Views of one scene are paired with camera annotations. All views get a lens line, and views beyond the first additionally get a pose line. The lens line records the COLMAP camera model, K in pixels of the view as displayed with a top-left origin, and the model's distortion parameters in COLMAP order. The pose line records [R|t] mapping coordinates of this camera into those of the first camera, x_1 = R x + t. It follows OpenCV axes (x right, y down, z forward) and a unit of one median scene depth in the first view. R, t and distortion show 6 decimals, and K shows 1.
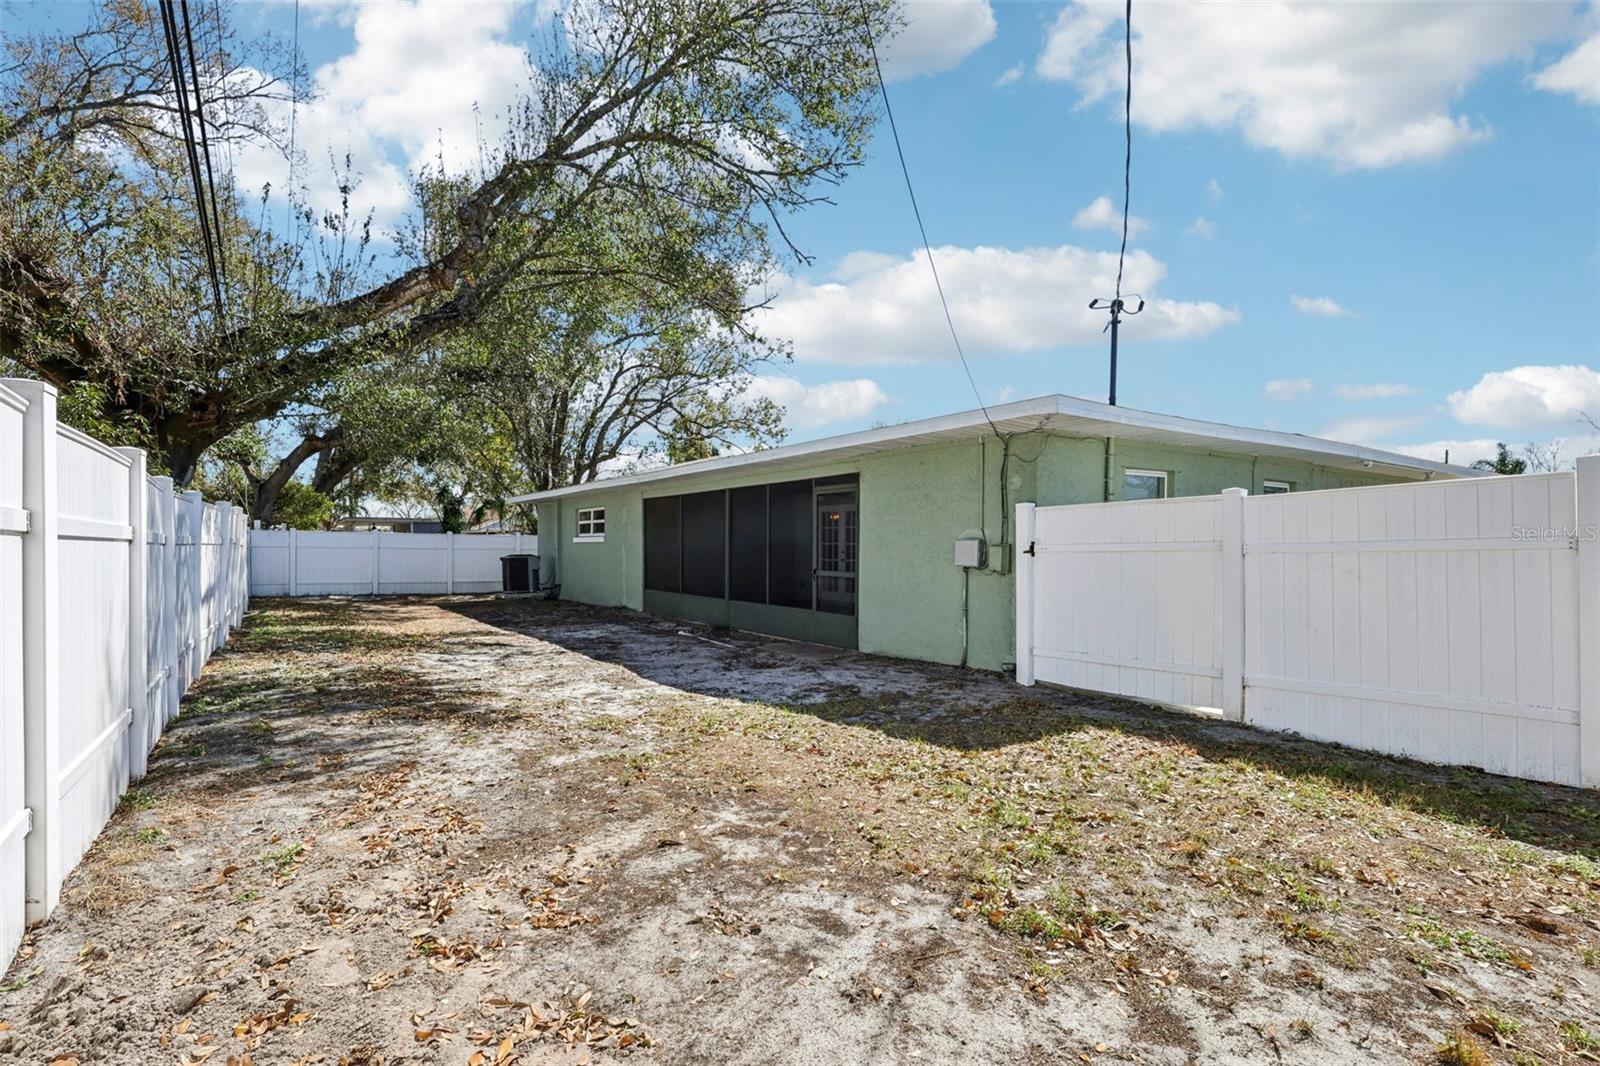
lens RADIAL K [[763.3, 0, 800.0], [0, 763.3, 533.0], [0, 0, 1]] dist [0.009884, 0.000007]
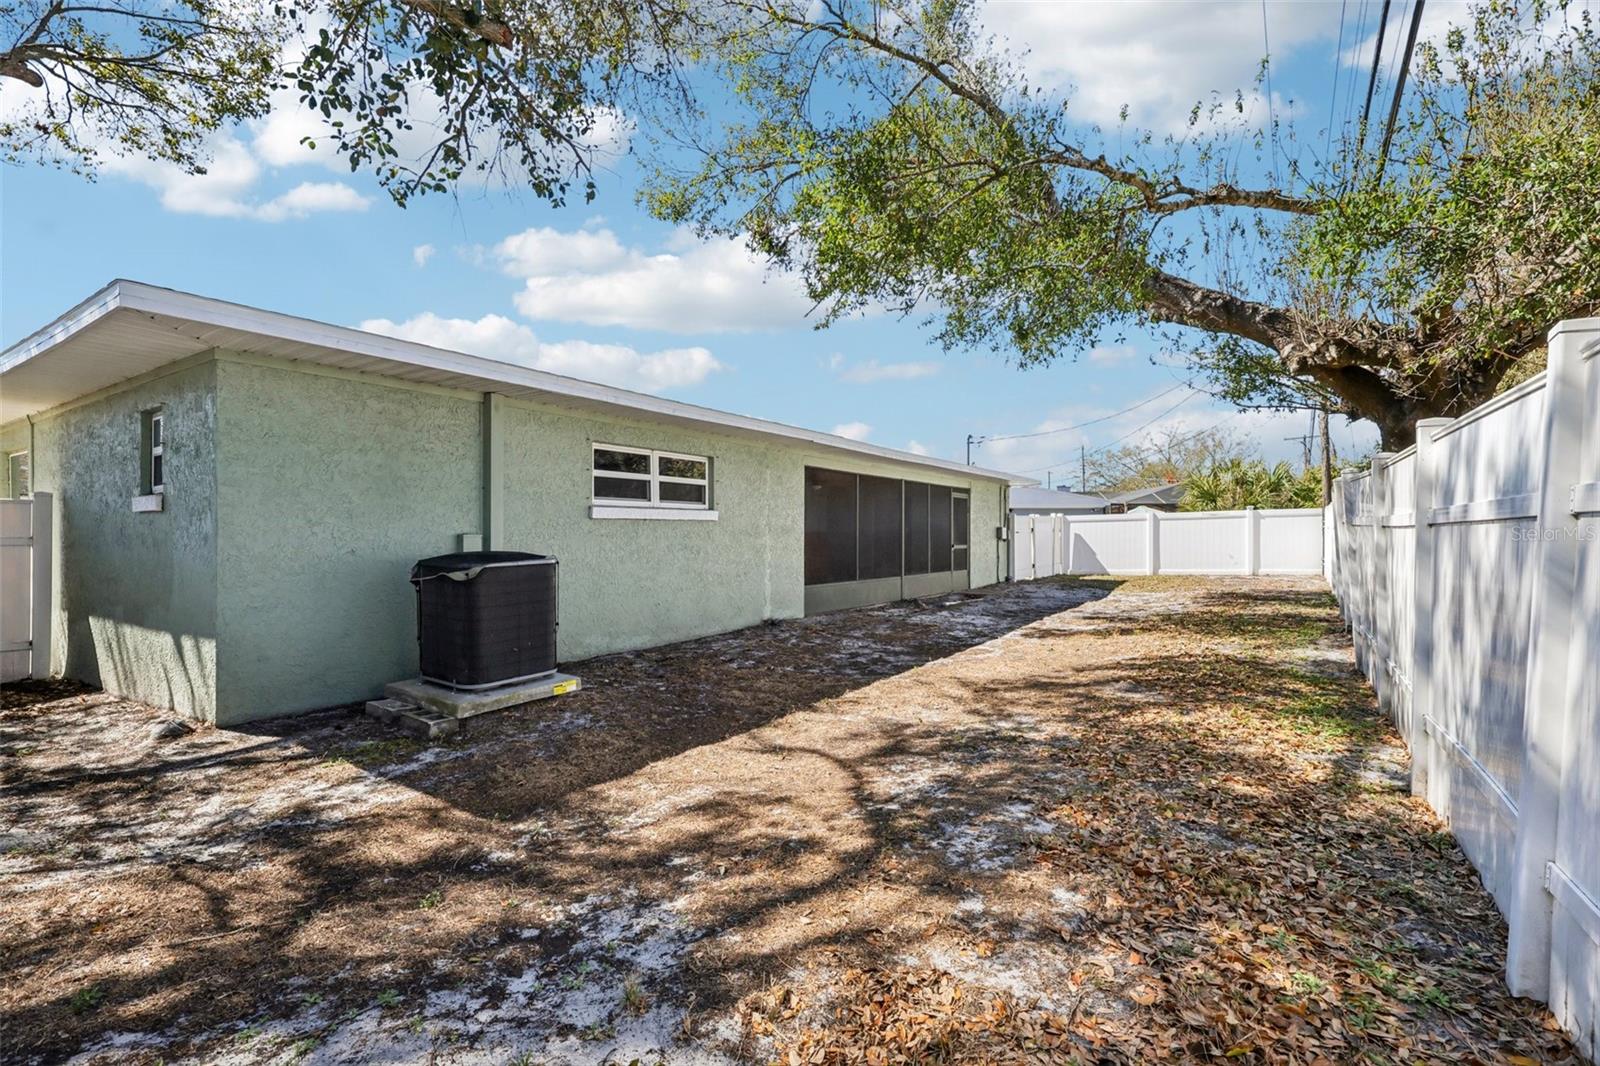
lens RADIAL K [[737.9, 0, 800.0], [0, 737.9, 533.0], [0, 0, 1]] dist [-0.001580, 0.000496]
pose [[-0.370919, 0.003271, 0.928659, -0.956097], [-0.010939, 0.999909, -0.007892, 0.030444], [-0.928601, -0.013086, -0.370850, 1.376851]]
